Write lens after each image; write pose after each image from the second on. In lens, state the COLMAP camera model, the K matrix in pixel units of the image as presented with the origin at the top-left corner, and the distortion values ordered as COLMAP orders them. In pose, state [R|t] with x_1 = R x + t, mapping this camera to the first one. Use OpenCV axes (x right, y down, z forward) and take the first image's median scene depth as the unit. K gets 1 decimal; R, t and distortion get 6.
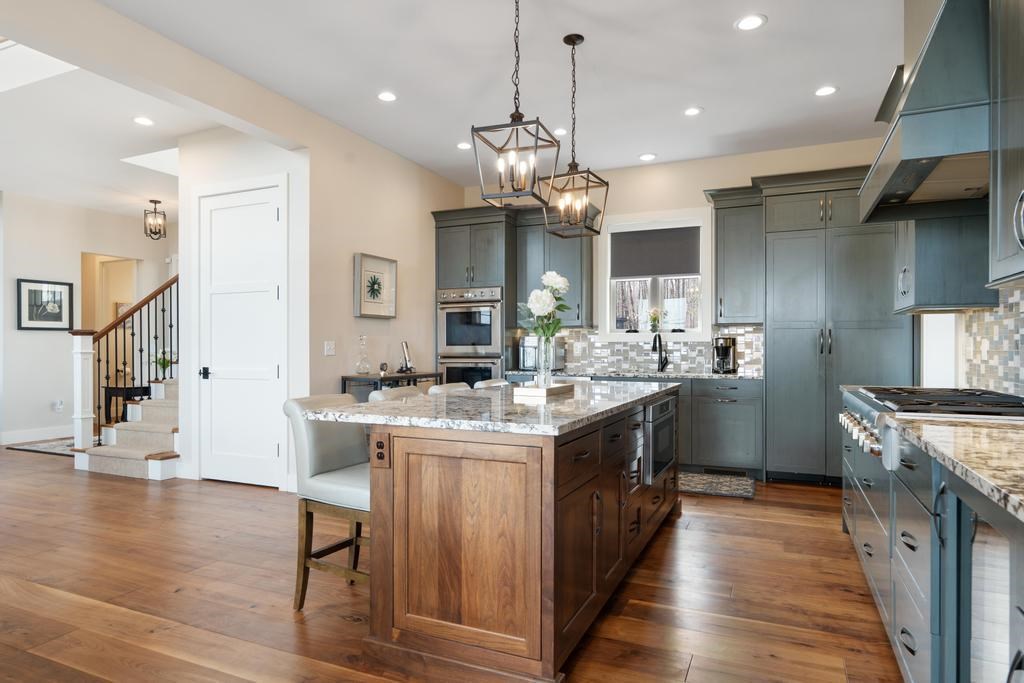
lens RADIAL K [[613.5, 0, 513.3], [0, 613.5, 346.8], [0, 0, 1]] dist [0.001983, -0.002076]
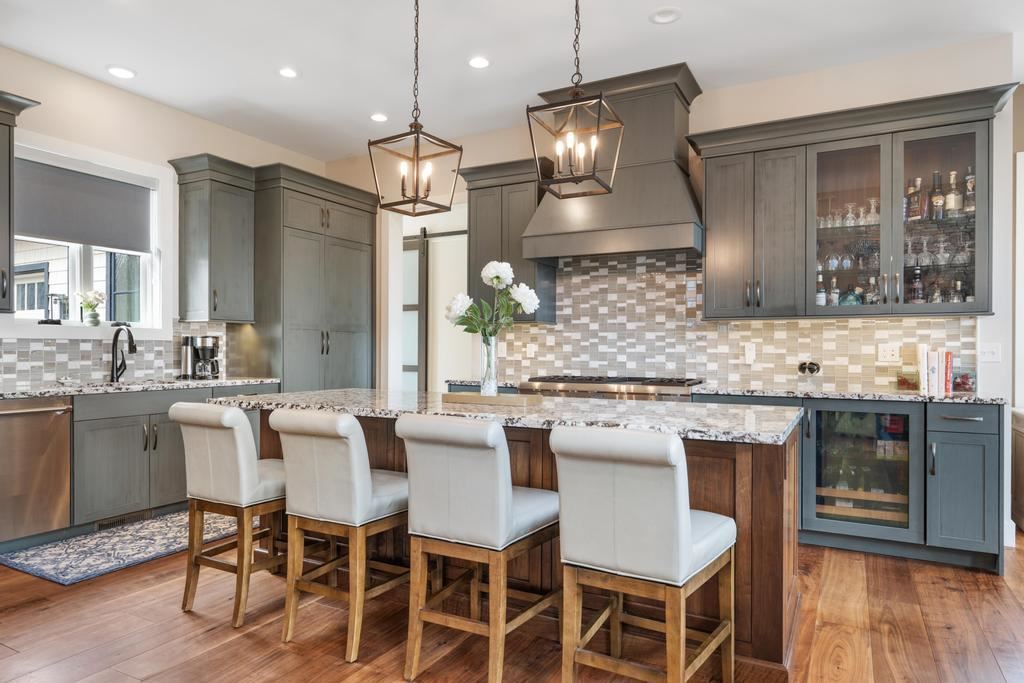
lens RADIAL K [[628.9, 0, 503.0], [0, 628.9, 350.0], [0, 0, 1]] dist [-0.000050, -0.000184]
pose [[0.083206, -0.000555, 0.996532, -0.449361], [-0.001935, 0.999998, 0.000719, 0.002478], [-0.996530, -0.001988, 0.083205, 0.501723]]
